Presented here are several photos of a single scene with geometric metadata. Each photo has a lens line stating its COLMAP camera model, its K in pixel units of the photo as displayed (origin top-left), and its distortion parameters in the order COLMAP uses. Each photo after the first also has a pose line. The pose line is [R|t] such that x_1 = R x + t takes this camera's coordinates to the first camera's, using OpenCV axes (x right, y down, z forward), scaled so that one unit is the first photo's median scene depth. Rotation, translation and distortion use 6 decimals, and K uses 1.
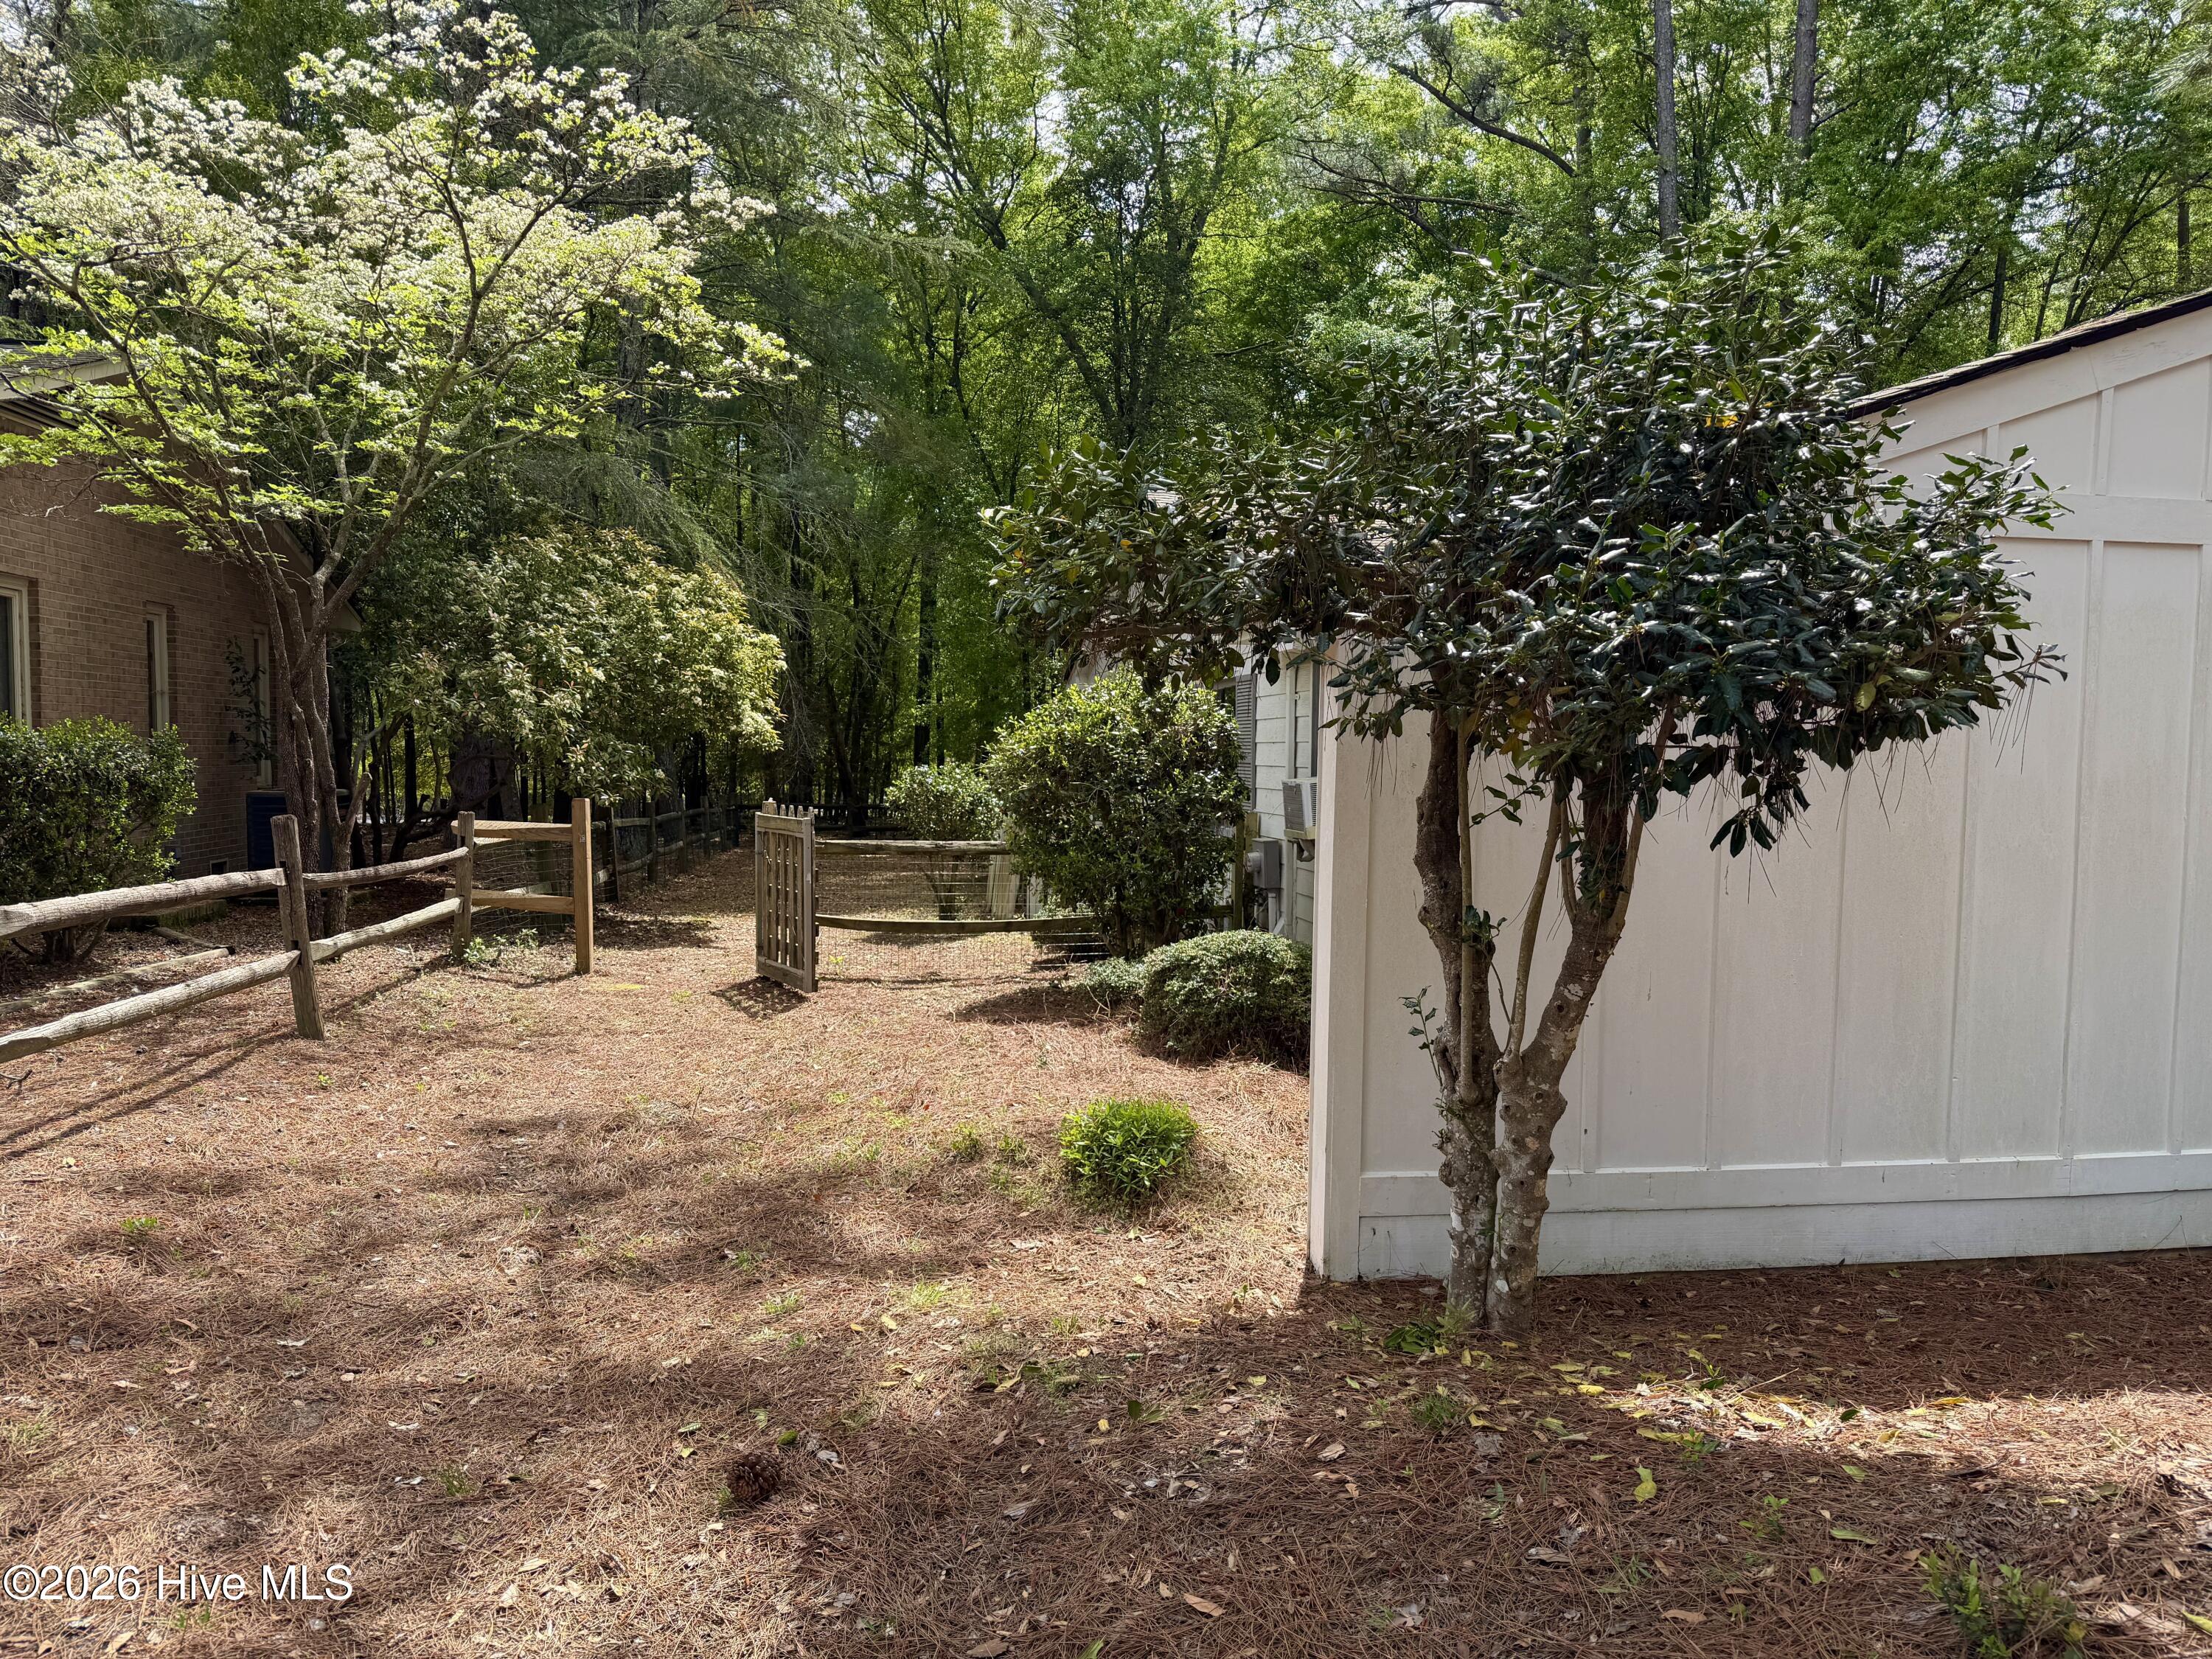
lens RADIAL K [[1550.5, 0, 1105.3], [0, 1550.5, 857.9], [0, 0, 1]] dist [0.023652, -0.002140]
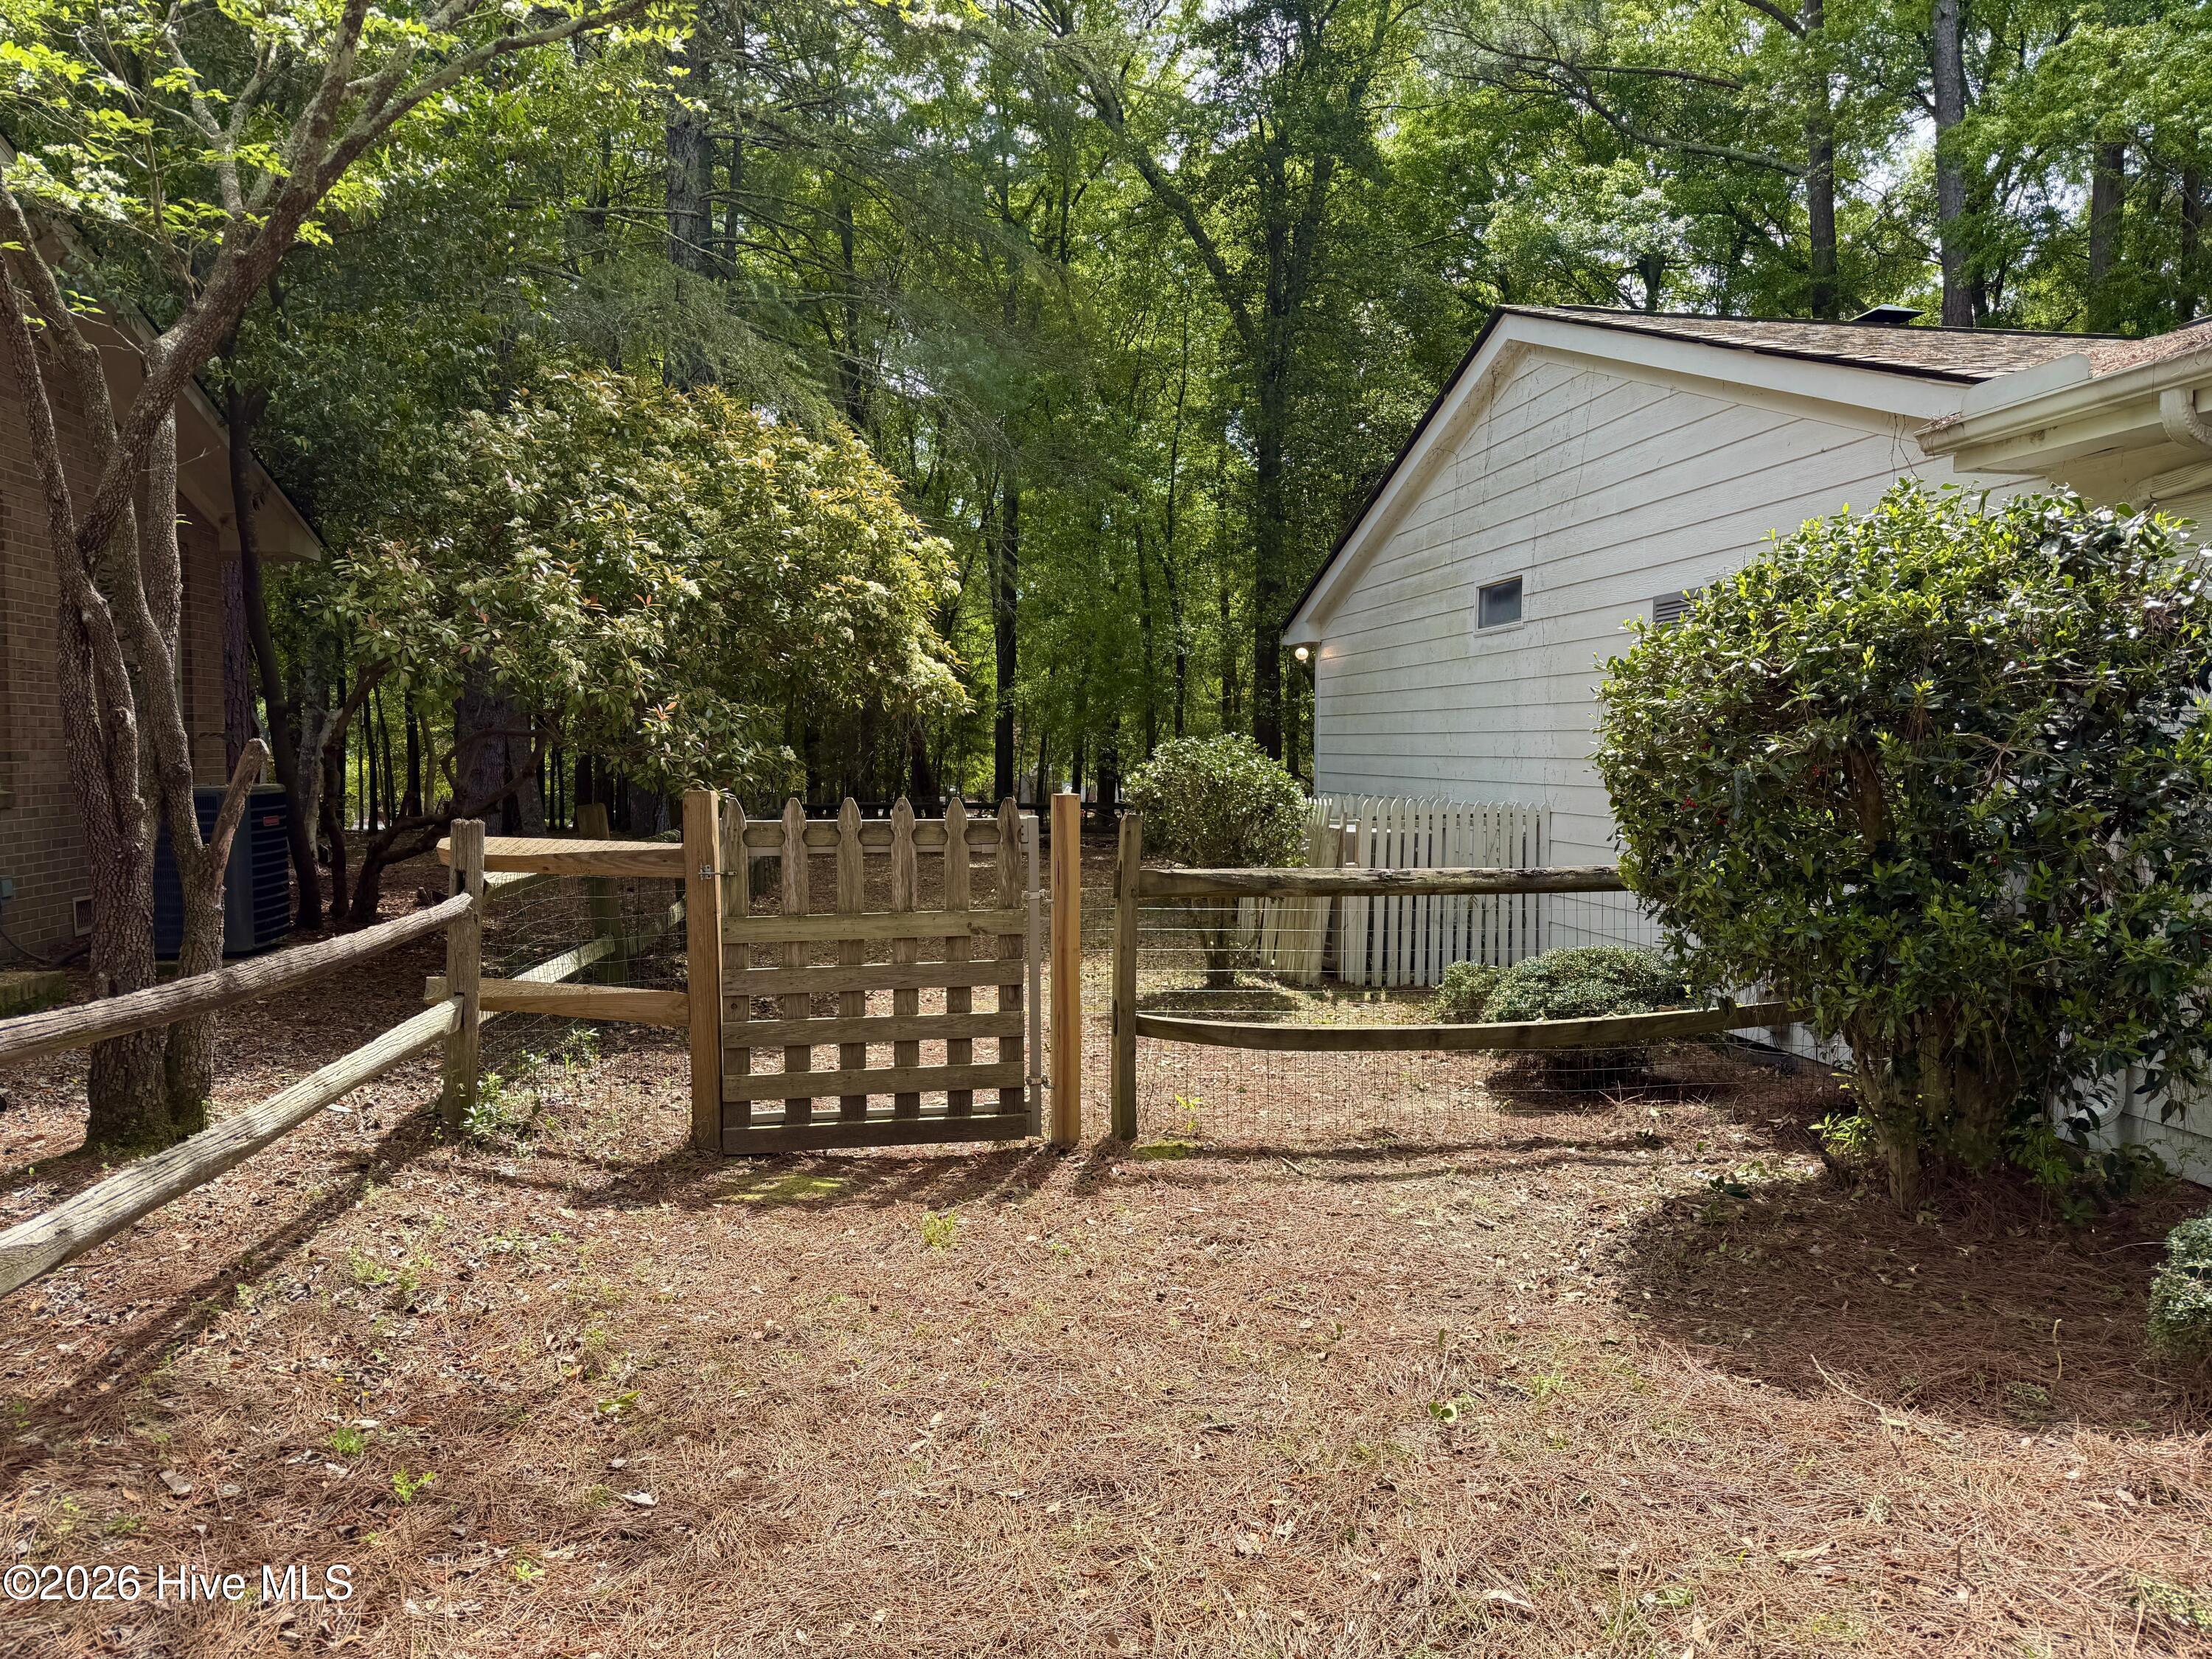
lens RADIAL K [[1535.1, 0, 1100.7], [0, 1535.1, 840.8], [0, 0, 1]] dist [0.001004, -0.009415]
pose [[0.999806, -0.017445, -0.009115, -0.166830], [0.017349, 0.999794, -0.010523, -0.012296], [0.009297, 0.010363, 0.999903, 0.419566]]
